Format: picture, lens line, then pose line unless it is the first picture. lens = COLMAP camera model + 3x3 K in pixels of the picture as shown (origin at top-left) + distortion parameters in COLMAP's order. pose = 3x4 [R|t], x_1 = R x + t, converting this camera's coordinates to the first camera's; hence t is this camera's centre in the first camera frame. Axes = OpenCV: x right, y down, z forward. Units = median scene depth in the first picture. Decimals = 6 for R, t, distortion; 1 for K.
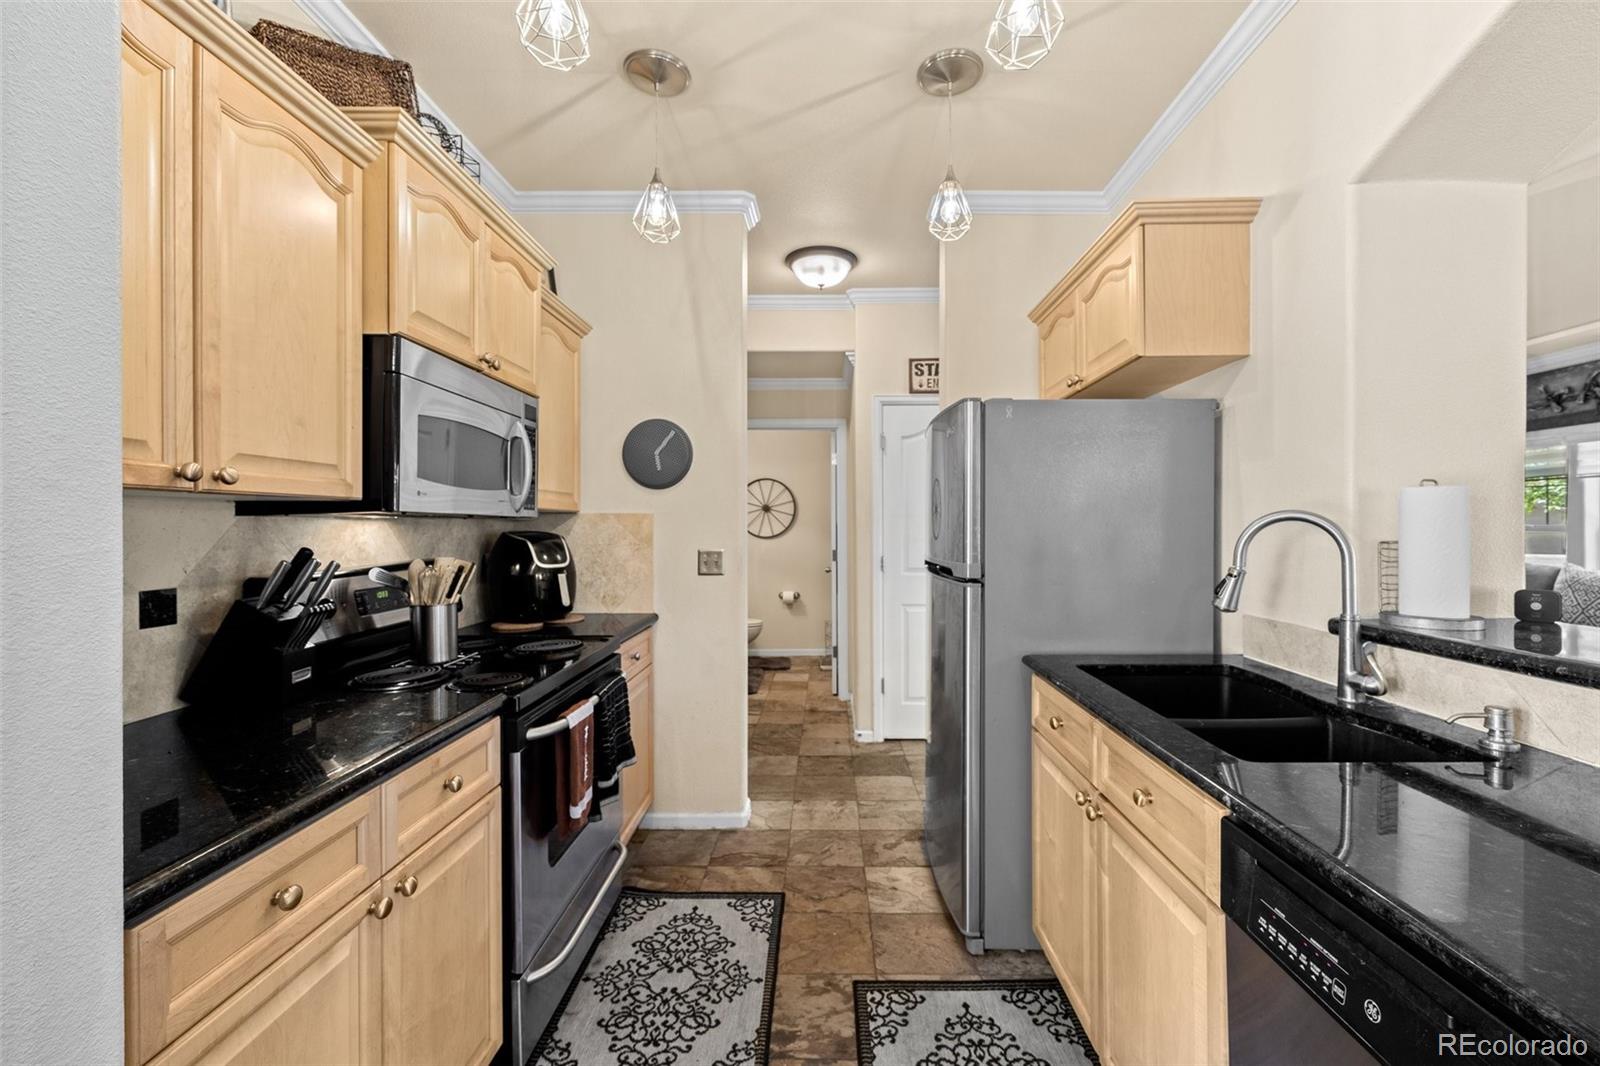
lens RADIAL K [[650.8, 0, 805.6], [0, 650.8, 528.1], [0, 0, 1]] dist [-0.000998, -0.000483]
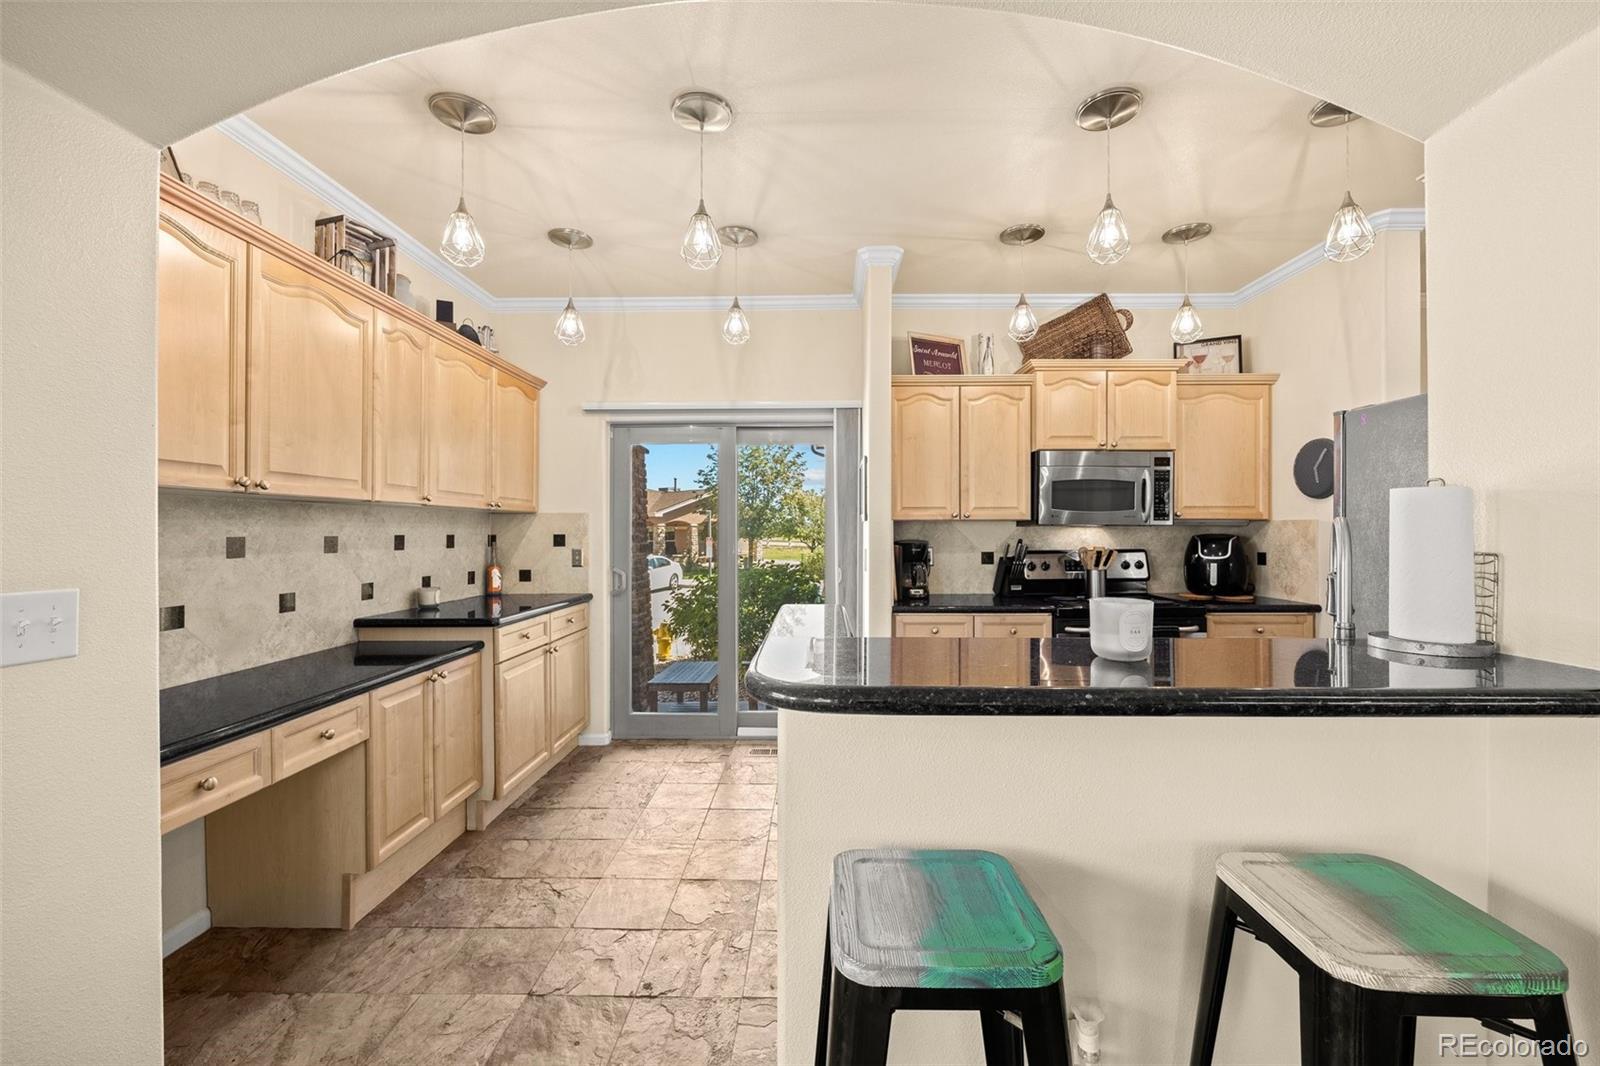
lens RADIAL K [[650.8, 0, 808.8], [0, 650.8, 529.1], [0, 0, 1]] dist [-0.000998, -0.000483]
pose [[-0.005953, 0.001496, -0.999981, 1.422093], [-0.002020, 0.999997, 0.001509, -0.008013], [0.999980, 0.002029, -0.005950, 0.137304]]
